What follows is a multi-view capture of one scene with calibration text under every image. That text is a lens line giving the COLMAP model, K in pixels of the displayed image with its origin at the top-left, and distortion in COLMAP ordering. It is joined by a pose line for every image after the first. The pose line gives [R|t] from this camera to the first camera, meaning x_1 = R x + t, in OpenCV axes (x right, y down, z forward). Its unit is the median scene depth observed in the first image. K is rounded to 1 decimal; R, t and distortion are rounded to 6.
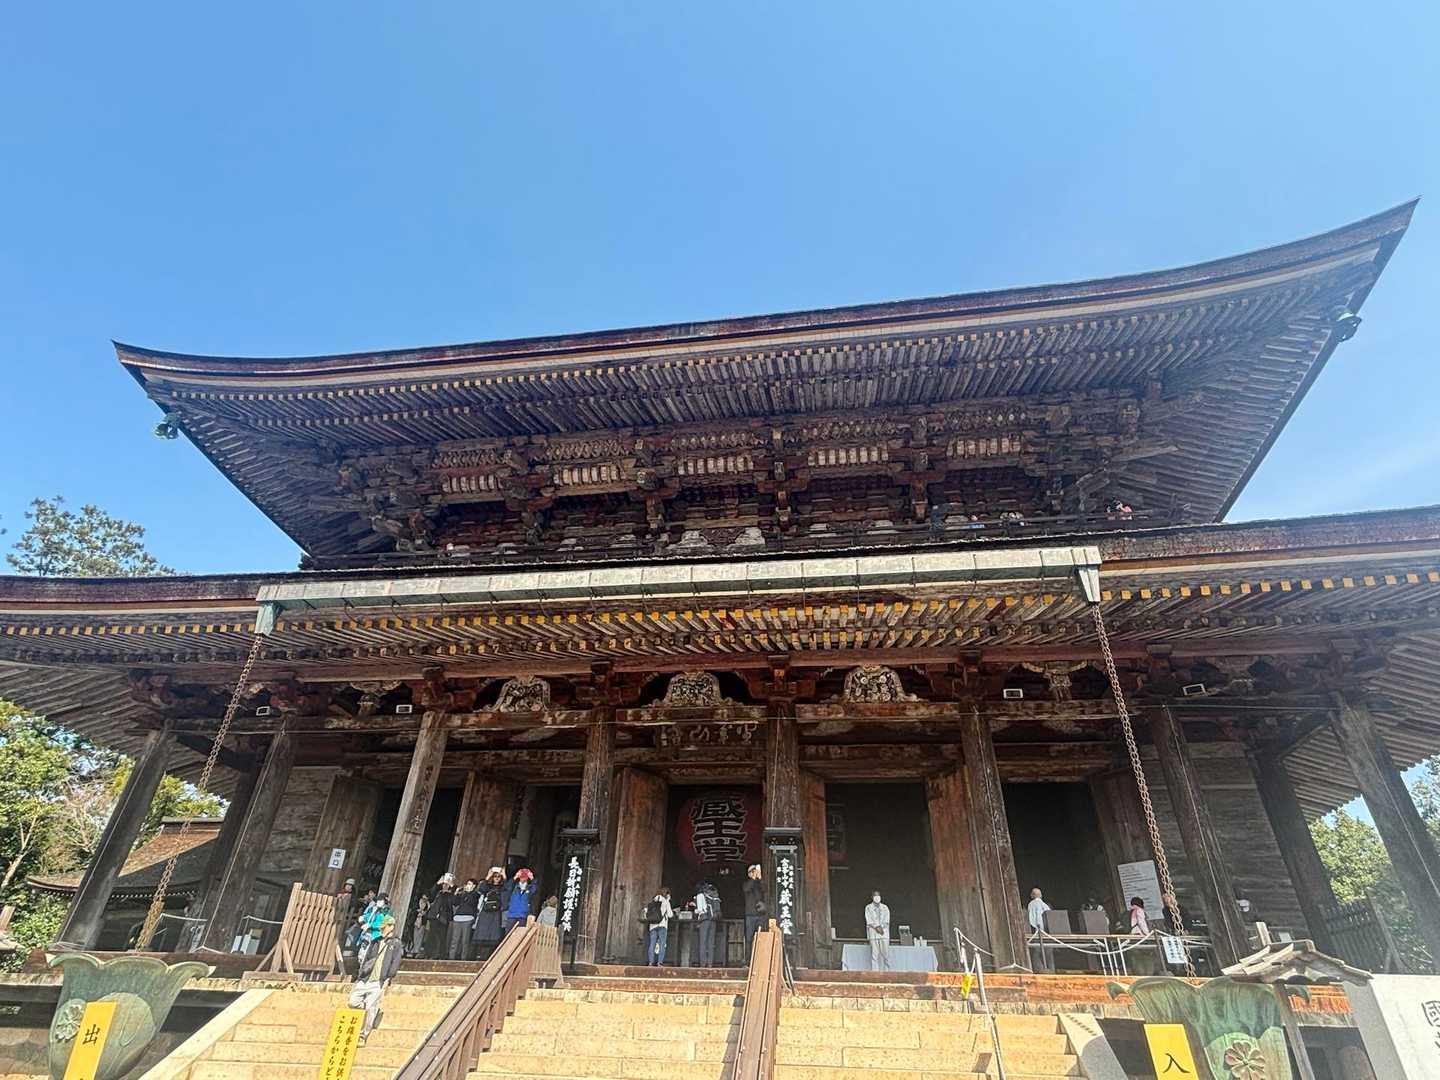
lens RADIAL K [[746.0, 0, 720.0], [0, 746.0, 540.0], [0, 0, 1]] dist [0.045698, -0.078495]
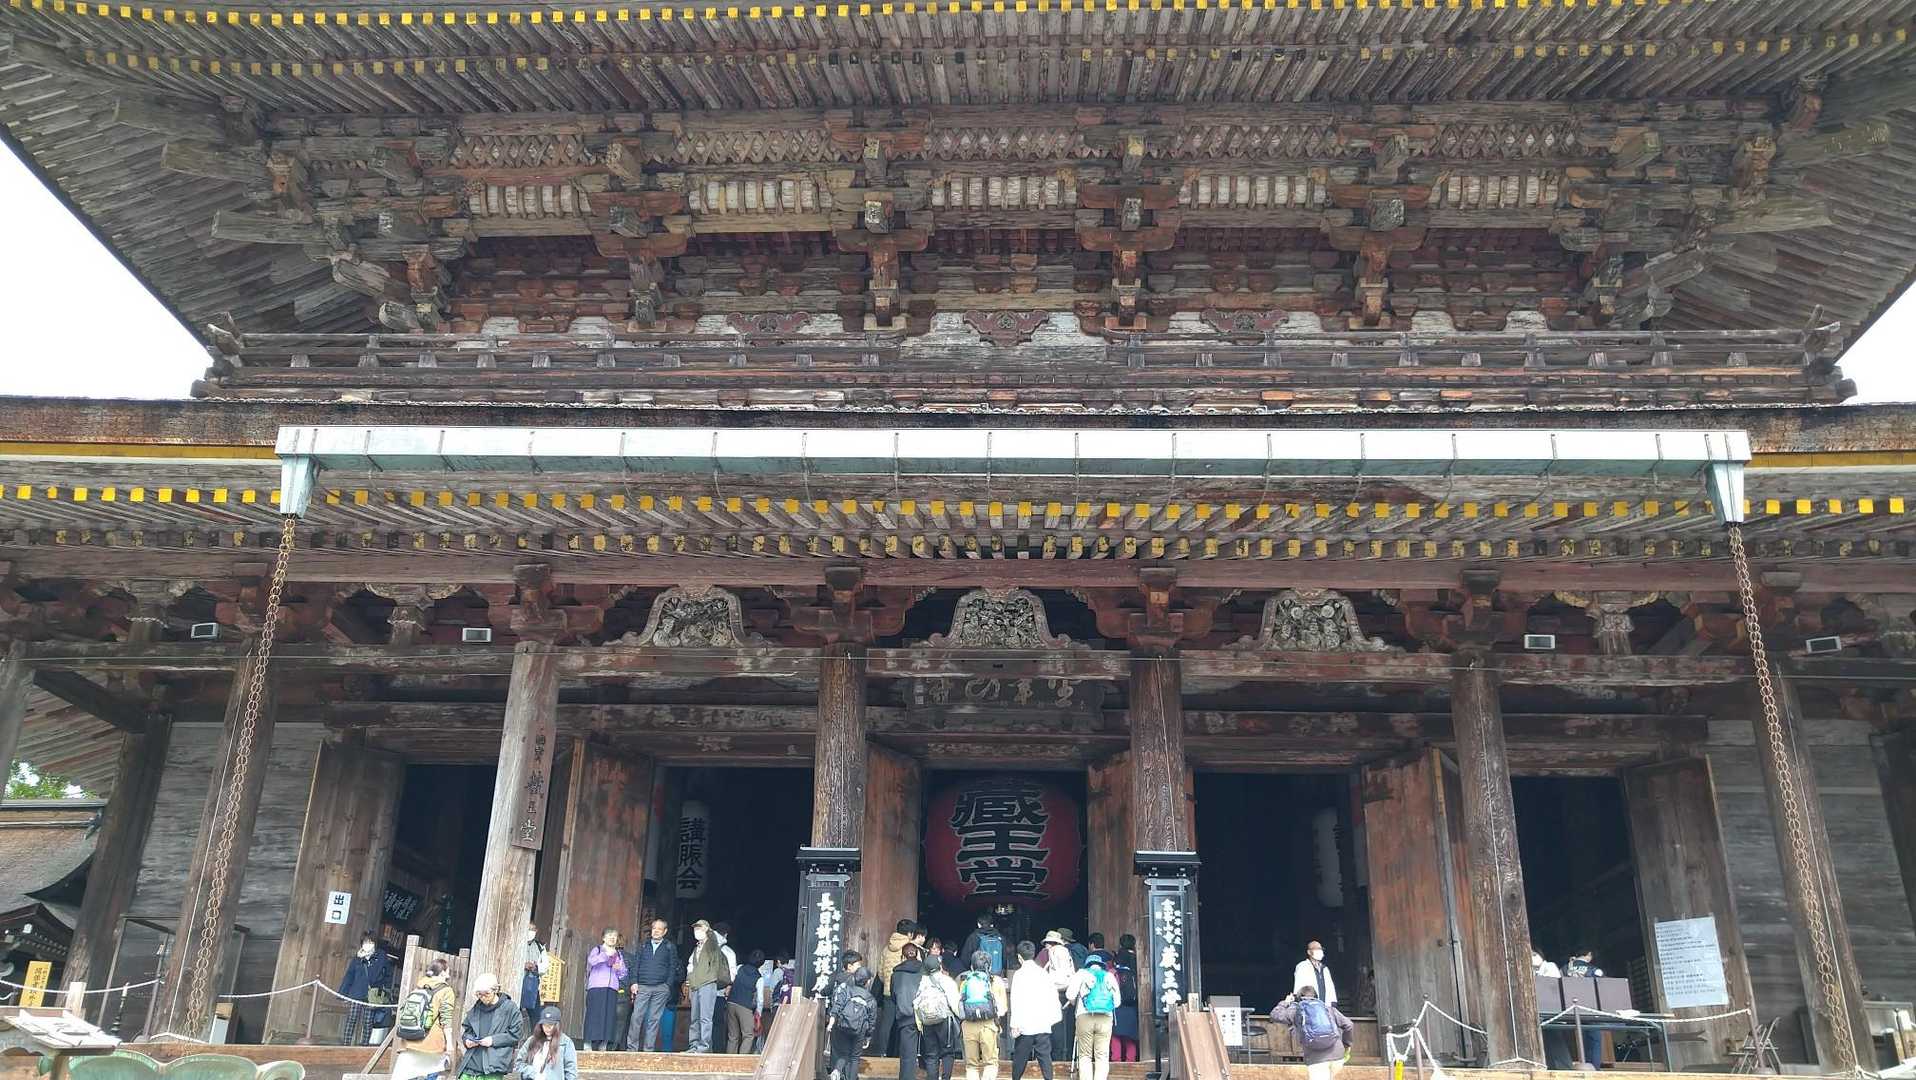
lens RADIAL K [[1484.3, 0, 958.0], [0, 1484.3, 540.0], [0, 0, 1]] dist [-0.059150, 0.089354]
pose [[0.994638, 0.031912, 0.098368, -0.160462], [-0.049679, 0.981698, 0.183850, -0.058301], [-0.090701, -0.187751, 0.978020, -0.085215]]
